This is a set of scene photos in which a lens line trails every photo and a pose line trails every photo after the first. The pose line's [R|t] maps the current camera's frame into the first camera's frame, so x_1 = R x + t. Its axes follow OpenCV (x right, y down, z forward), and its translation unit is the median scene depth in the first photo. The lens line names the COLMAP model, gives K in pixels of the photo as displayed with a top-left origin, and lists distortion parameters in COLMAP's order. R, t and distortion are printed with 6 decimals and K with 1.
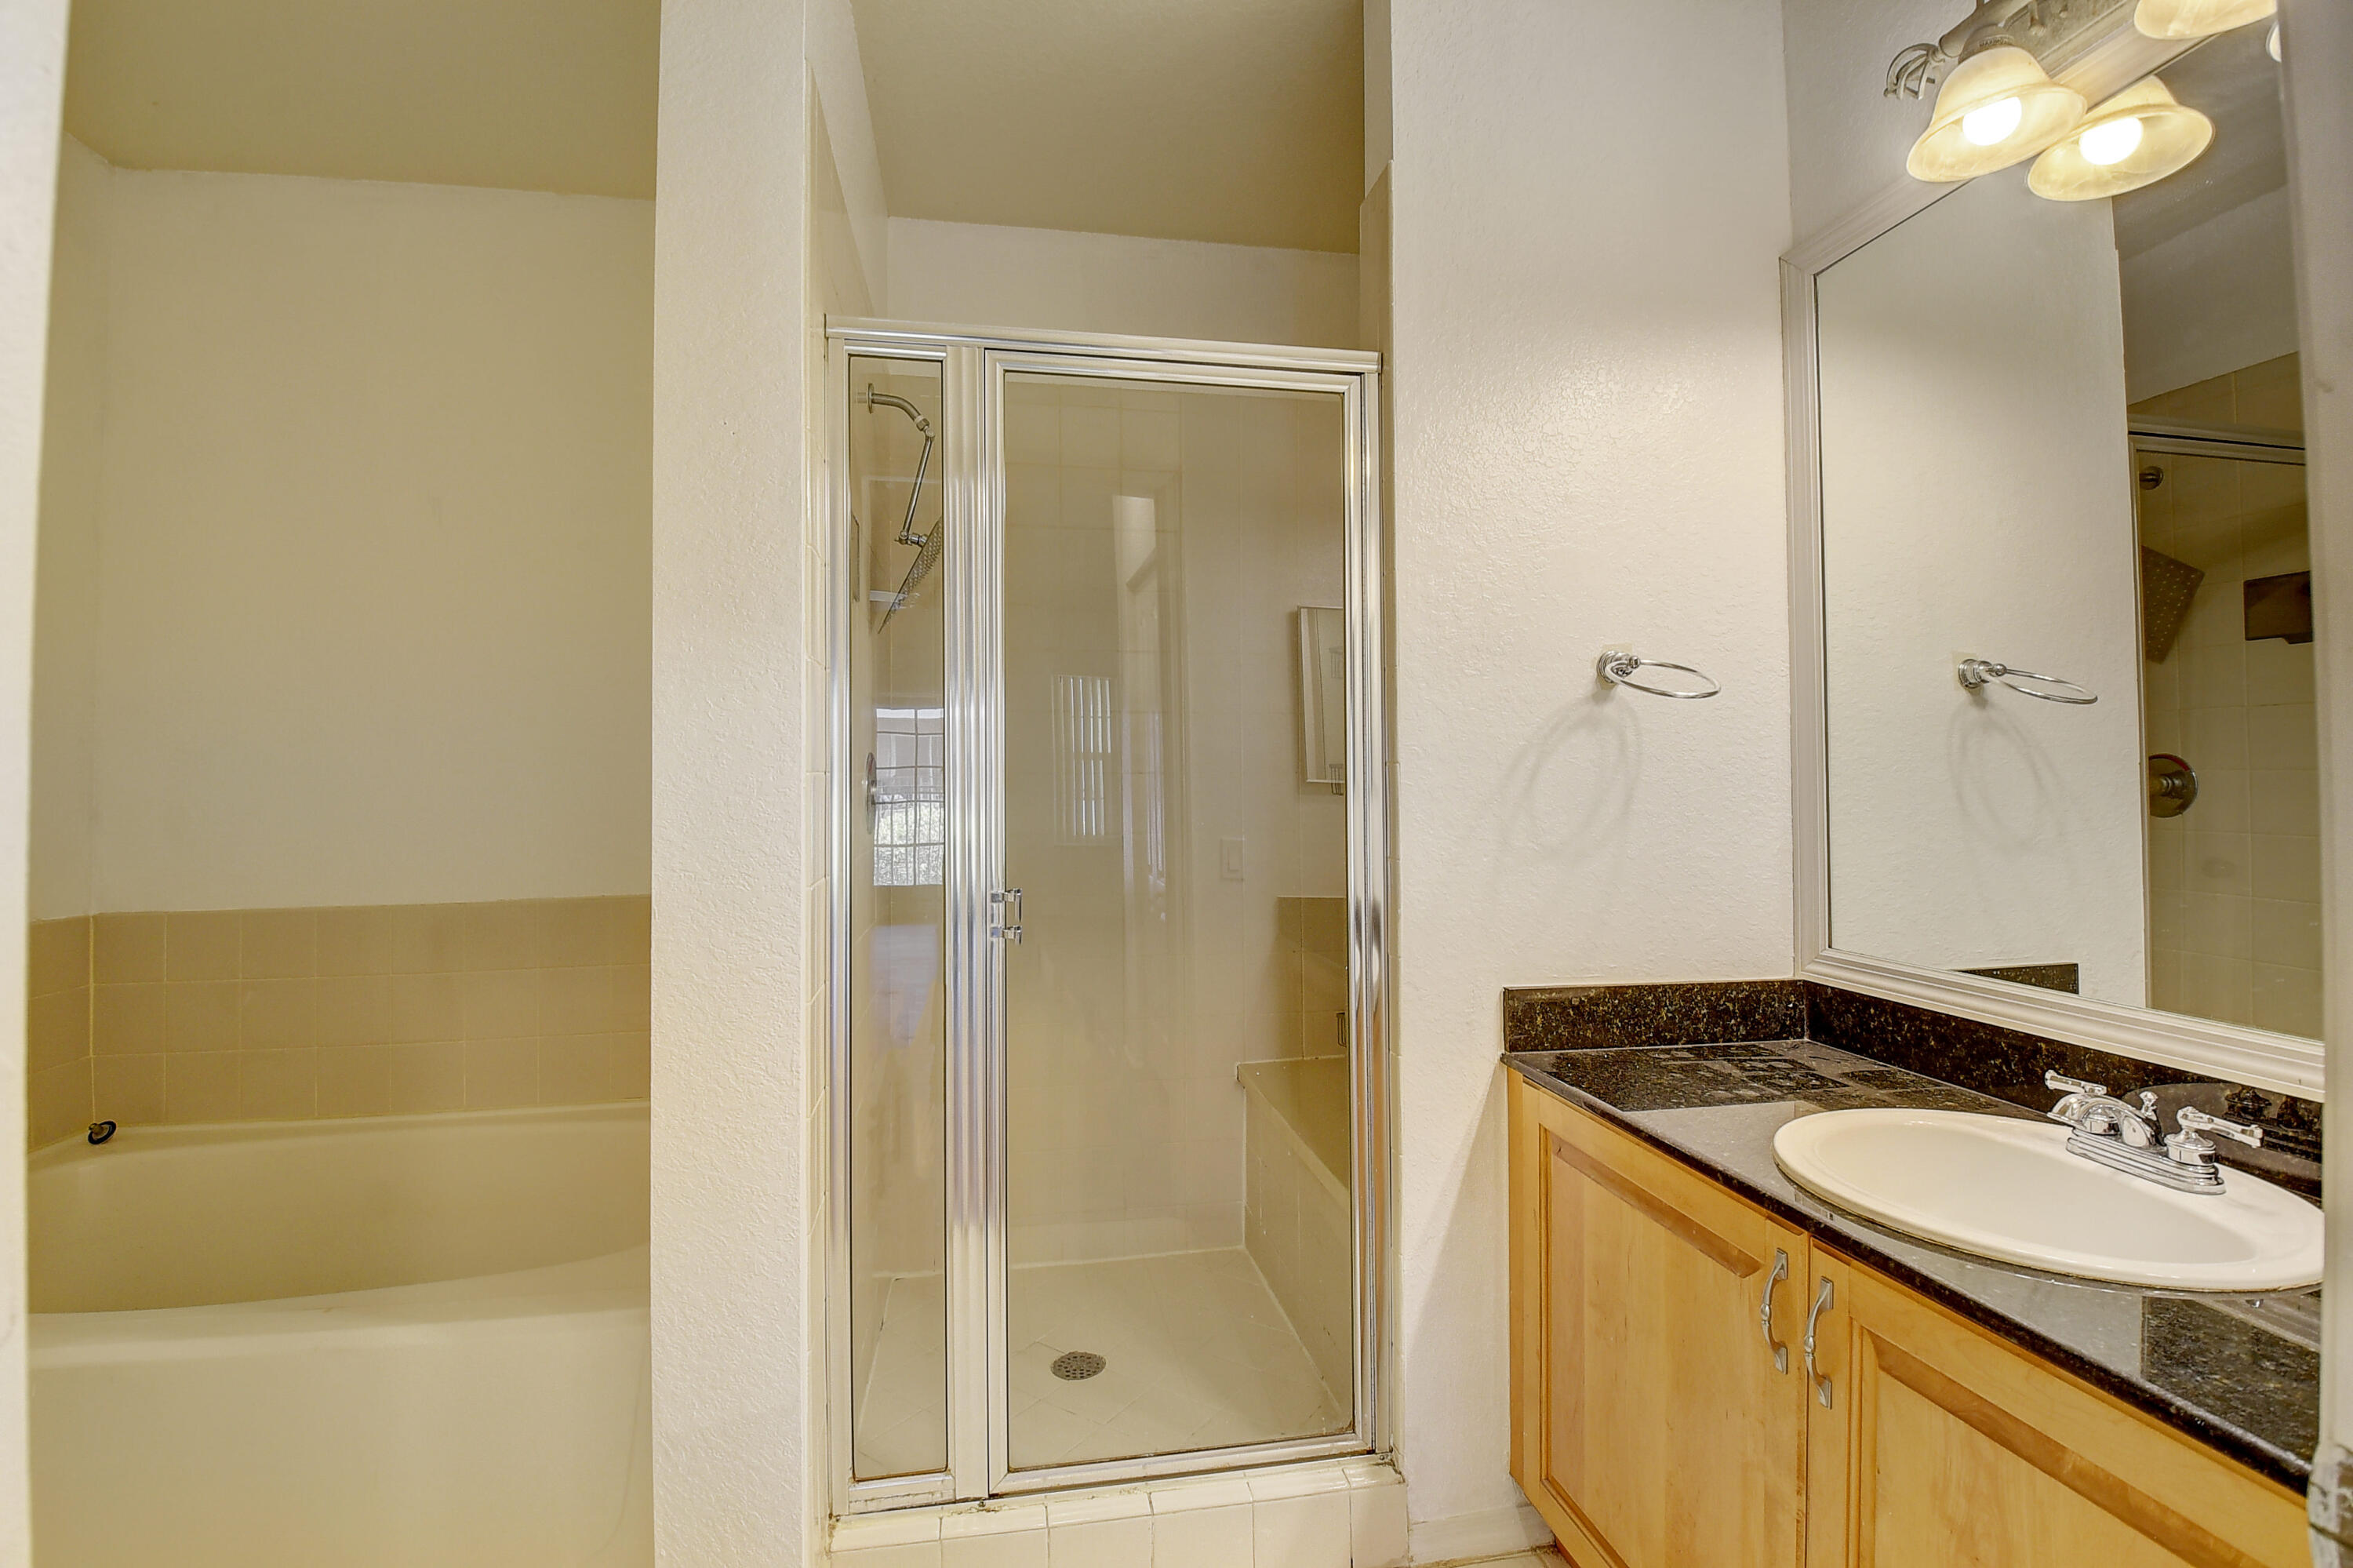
lens RADIAL K [[1049.0, 0, 1163.7], [0, 1049.0, 757.4], [0, 0, 1]] dist [0.019110, -0.019305]
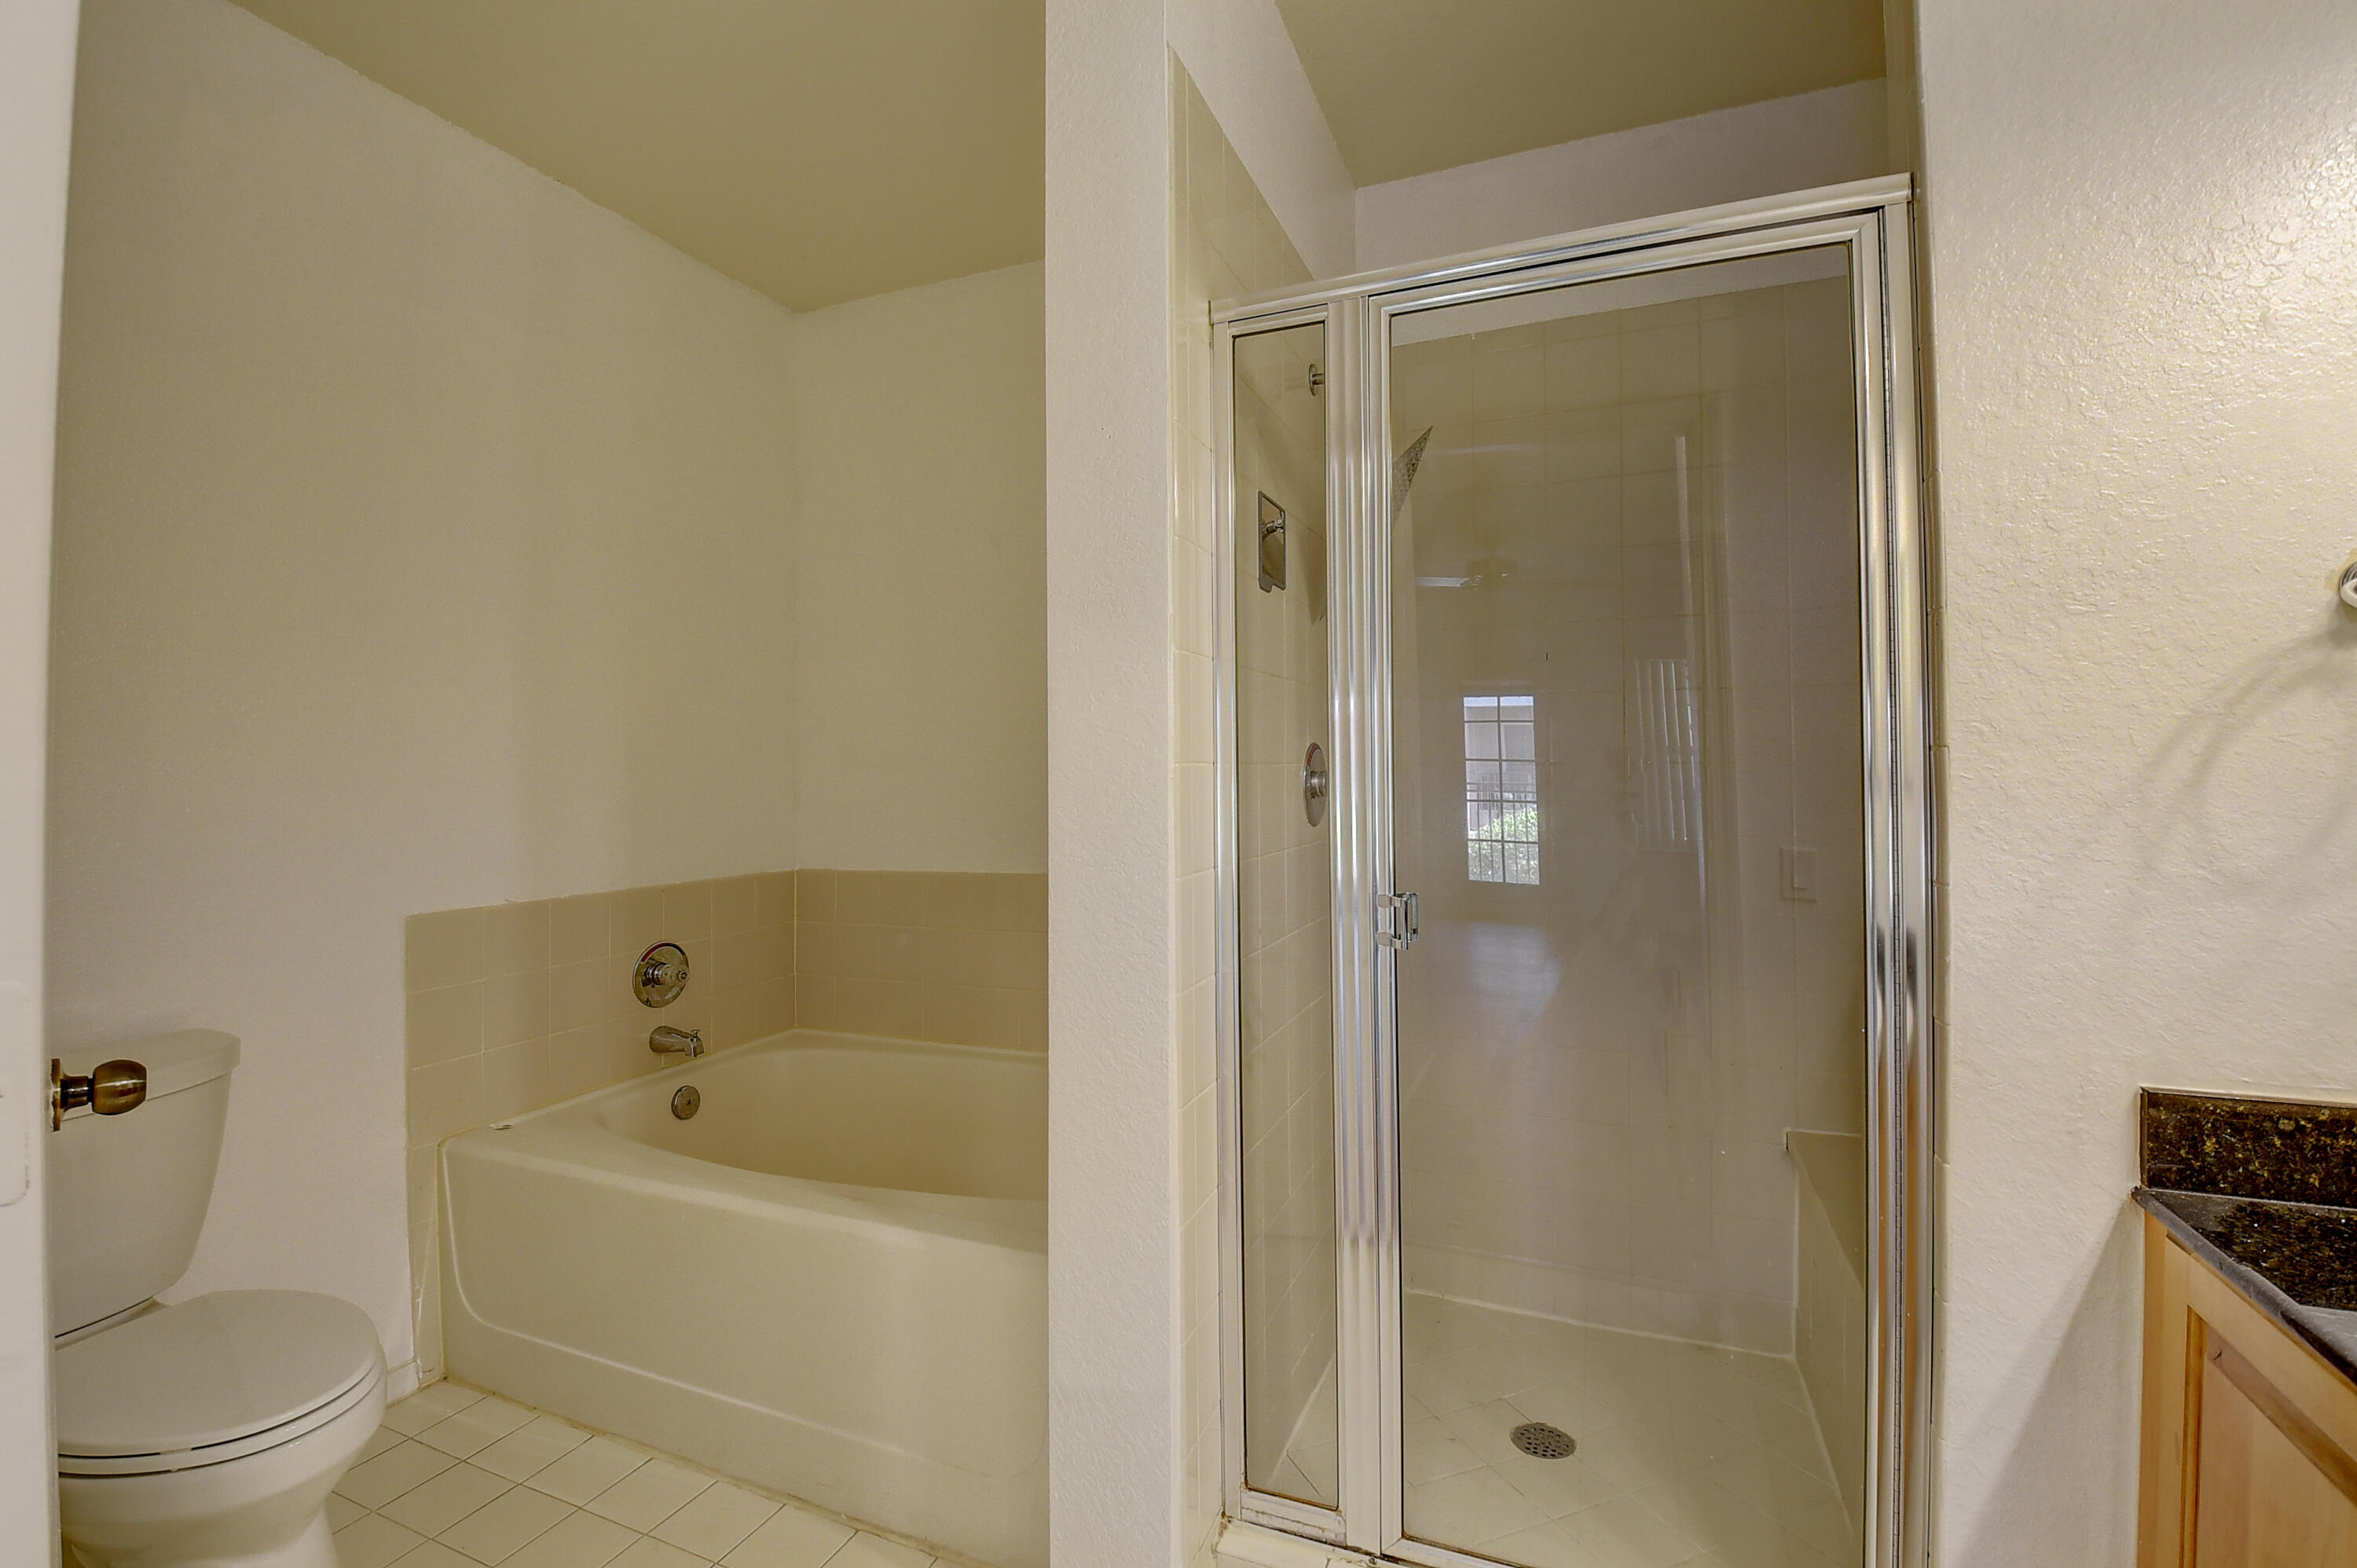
lens RADIAL K [[1050.7, 0, 1165.7], [0, 1050.7, 757.3], [0, 0, 1]] dist [0.019110, -0.019305]
pose [[0.850200, -0.008127, -0.526397, 0.154152], [0.013251, 0.999894, 0.005964, 0.001224], [0.526293, -0.012046, 0.850218, 0.126213]]
